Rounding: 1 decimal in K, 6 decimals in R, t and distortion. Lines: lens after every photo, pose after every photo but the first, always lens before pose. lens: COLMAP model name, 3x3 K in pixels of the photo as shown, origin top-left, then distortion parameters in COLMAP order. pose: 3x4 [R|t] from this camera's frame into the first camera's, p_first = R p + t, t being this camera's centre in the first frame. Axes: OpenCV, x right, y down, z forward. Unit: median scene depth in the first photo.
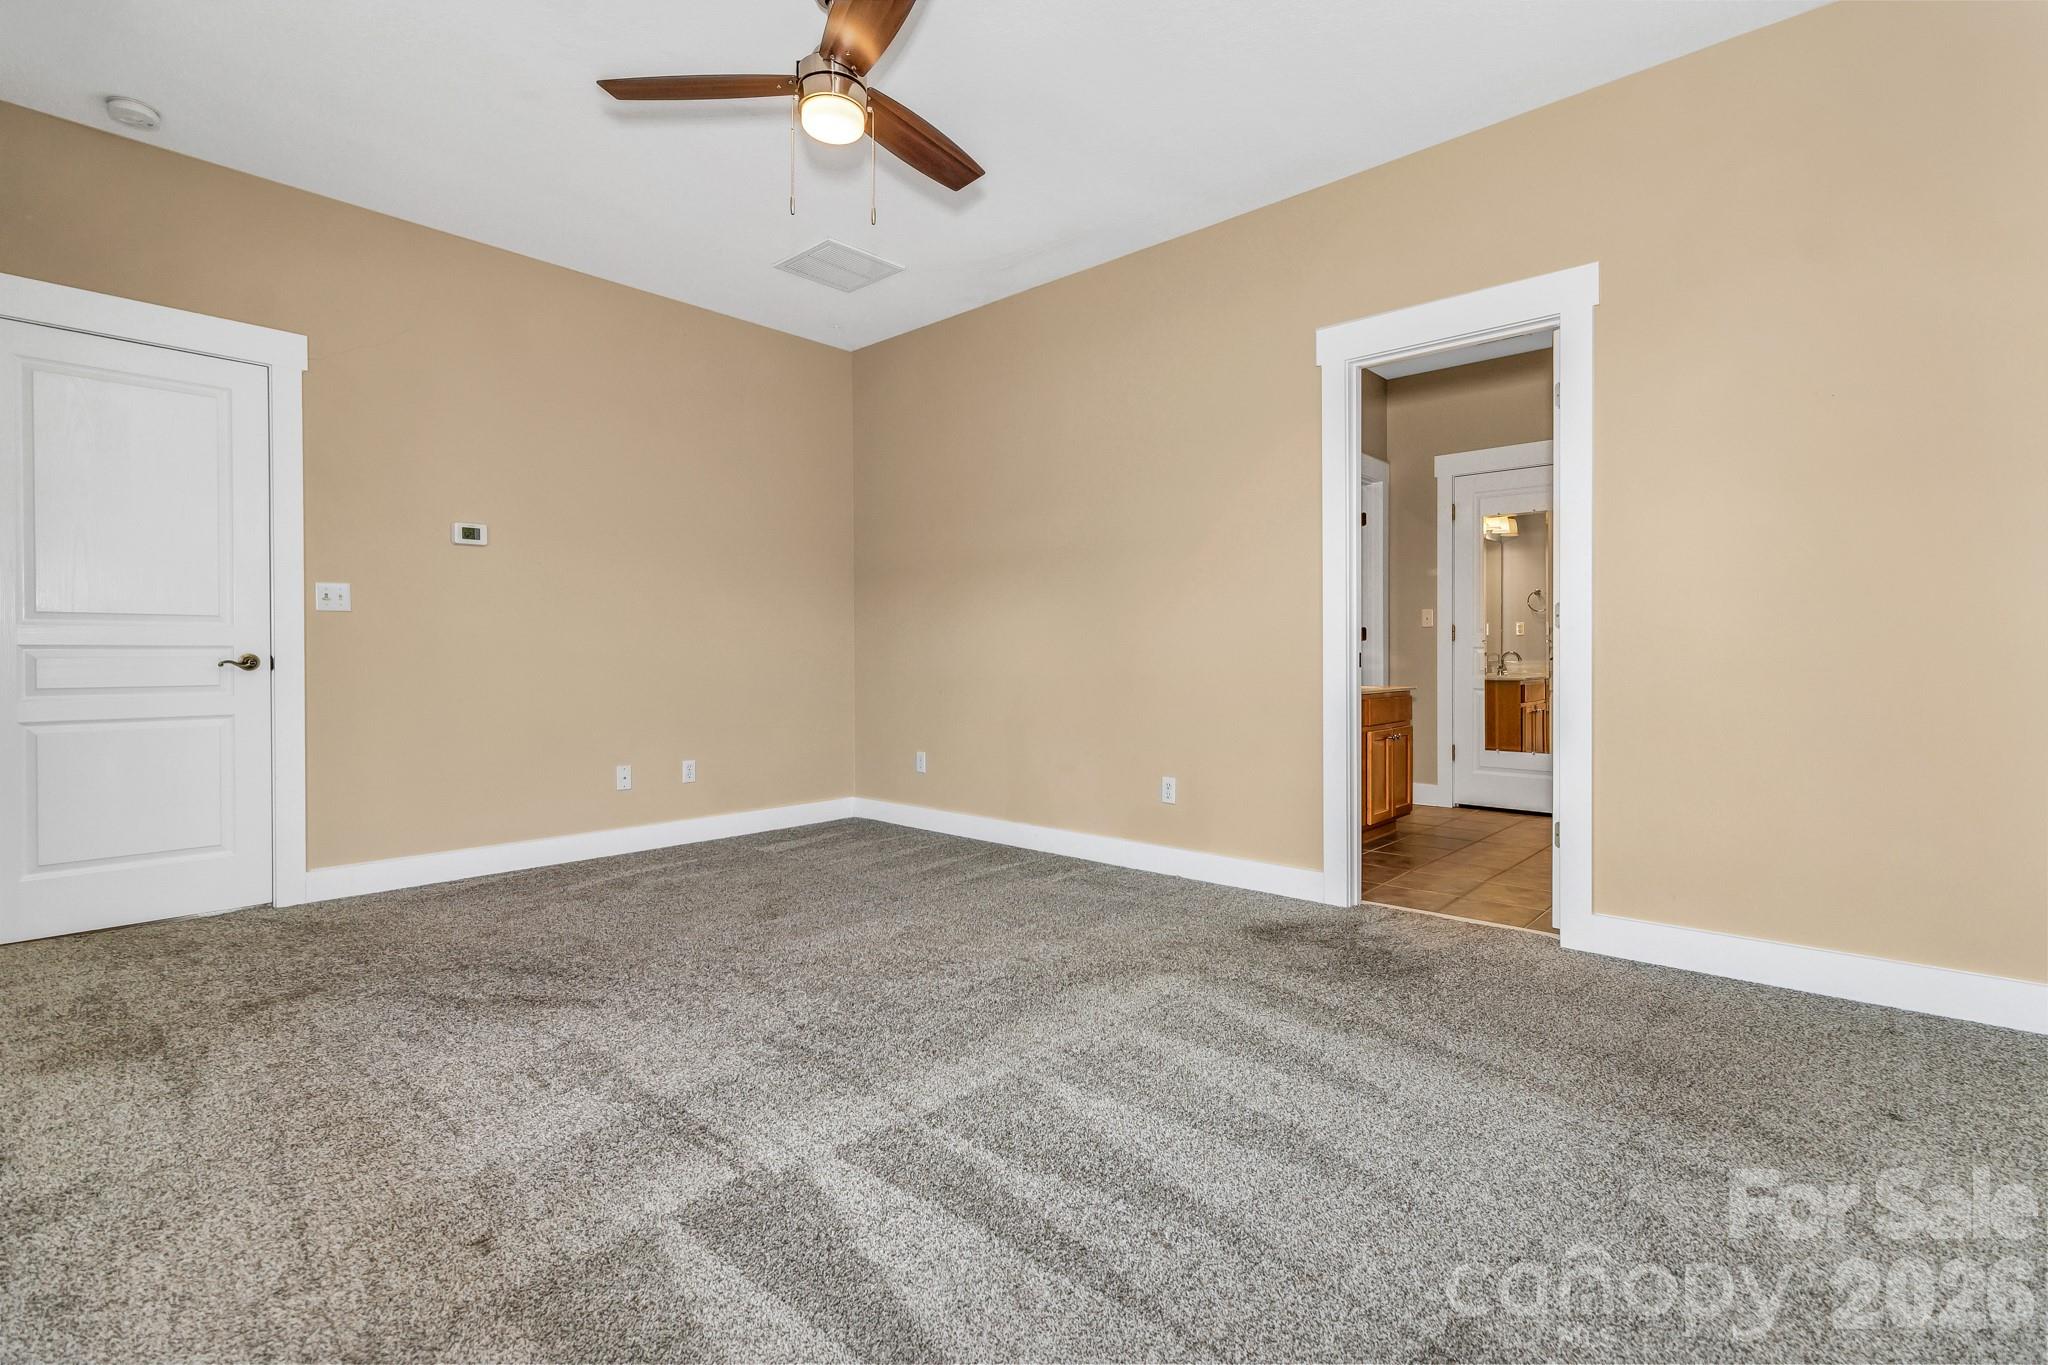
lens RADIAL K [[947.2, 0, 1037.7], [0, 947.2, 662.5], [0, 0, 1]] dist [0.002163, 0.001443]
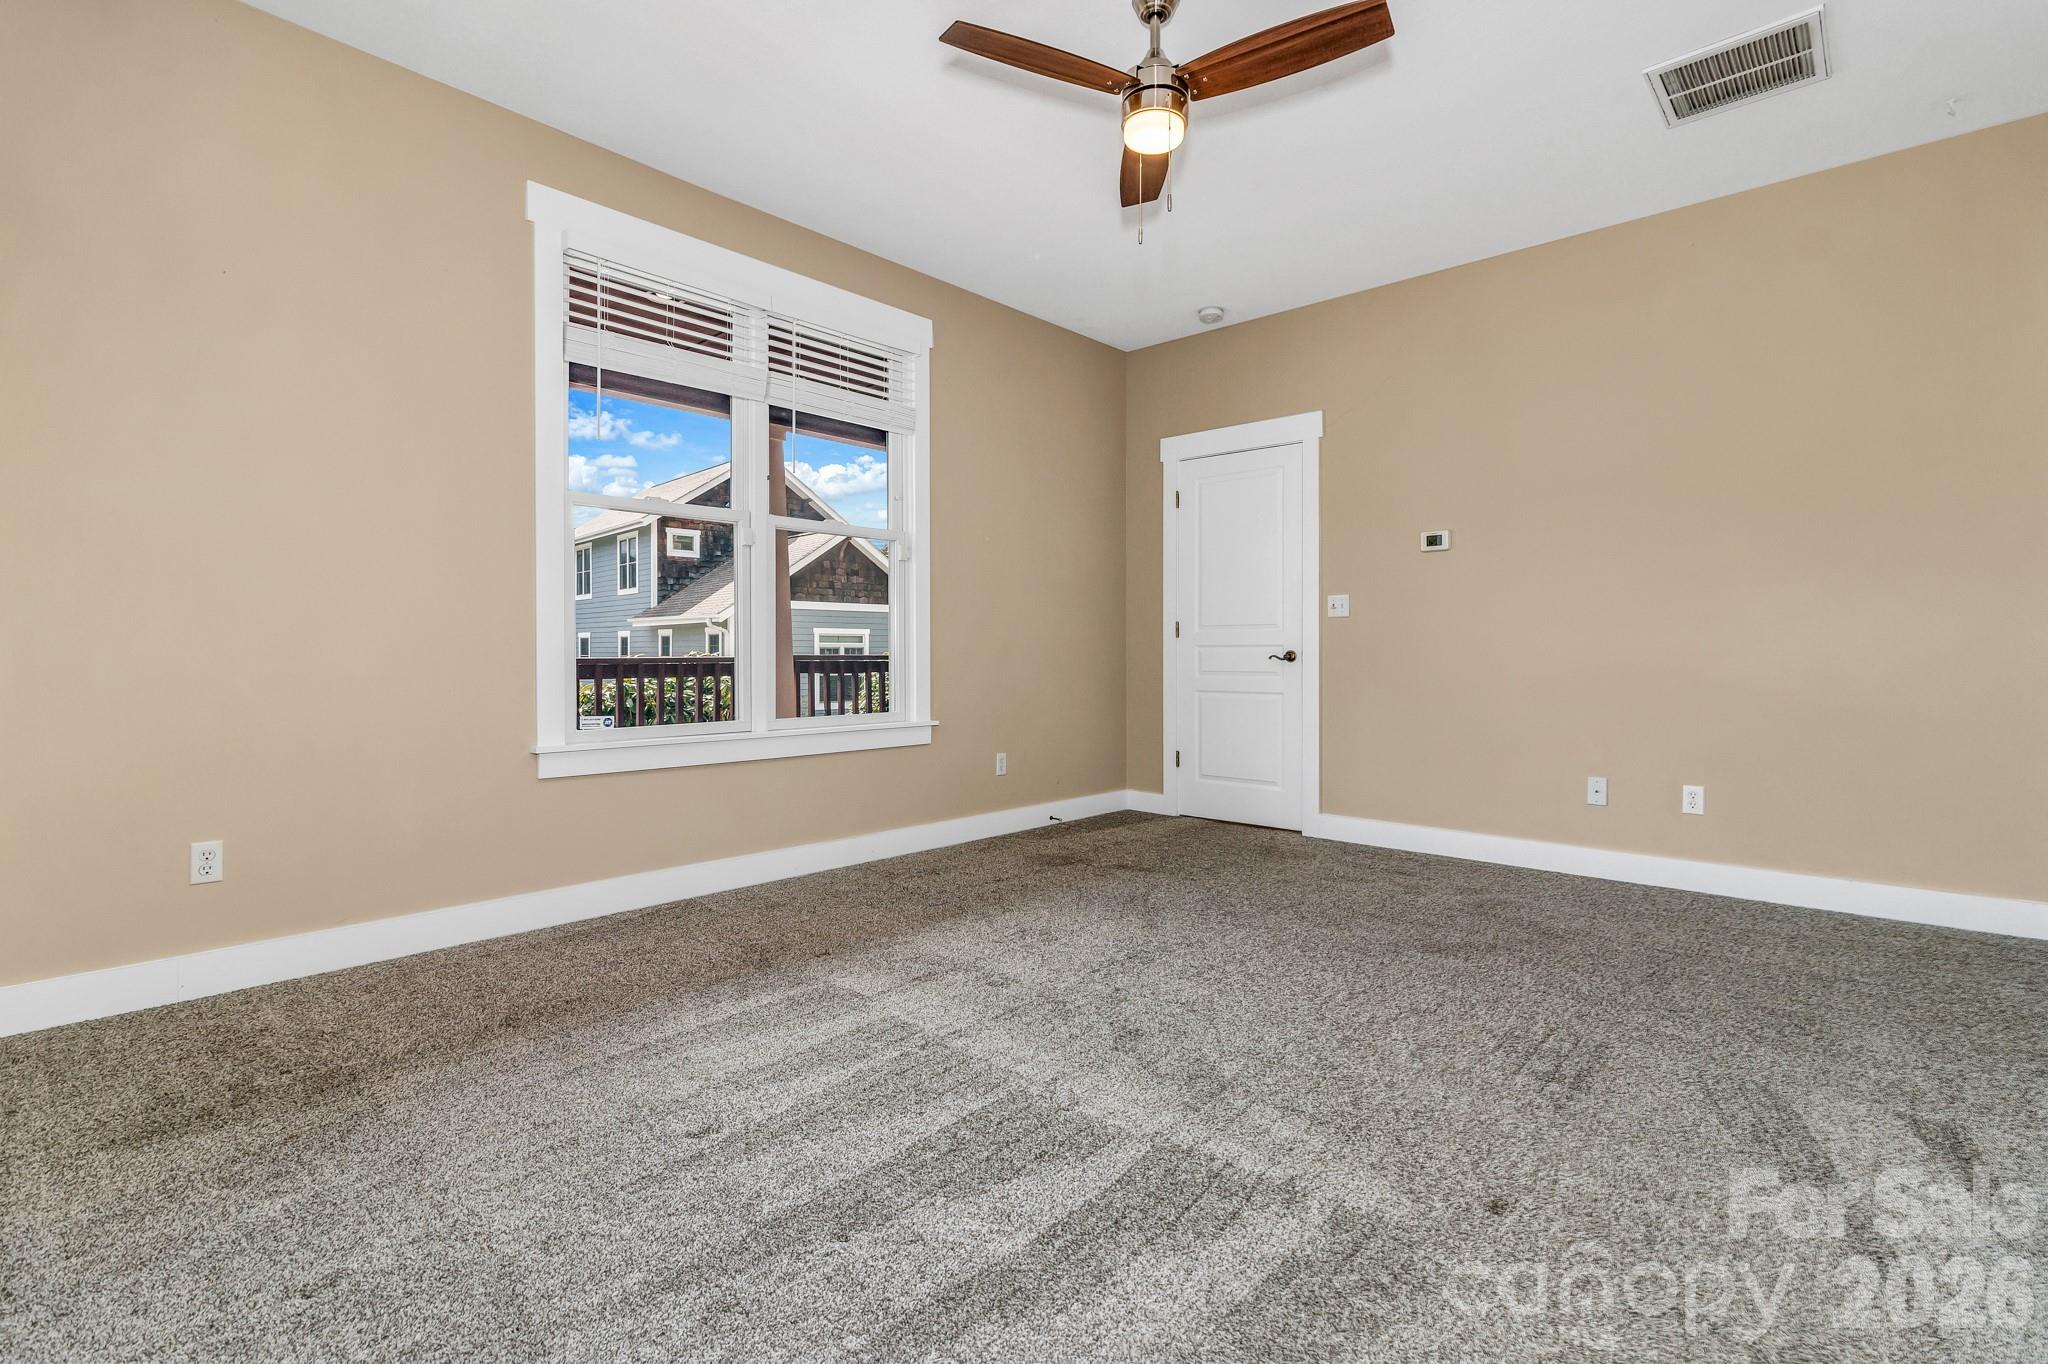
lens RADIAL K [[947.2, 0, 1018.0], [0, 947.2, 664.9], [0, 0, 1]] dist [0.002163, 0.001443]
pose [[-0.011594, 0.017047, -0.999787, 1.044377], [-0.009995, 0.999803, 0.017163, -0.013295], [0.999883, 0.010192, -0.011422, 1.102550]]
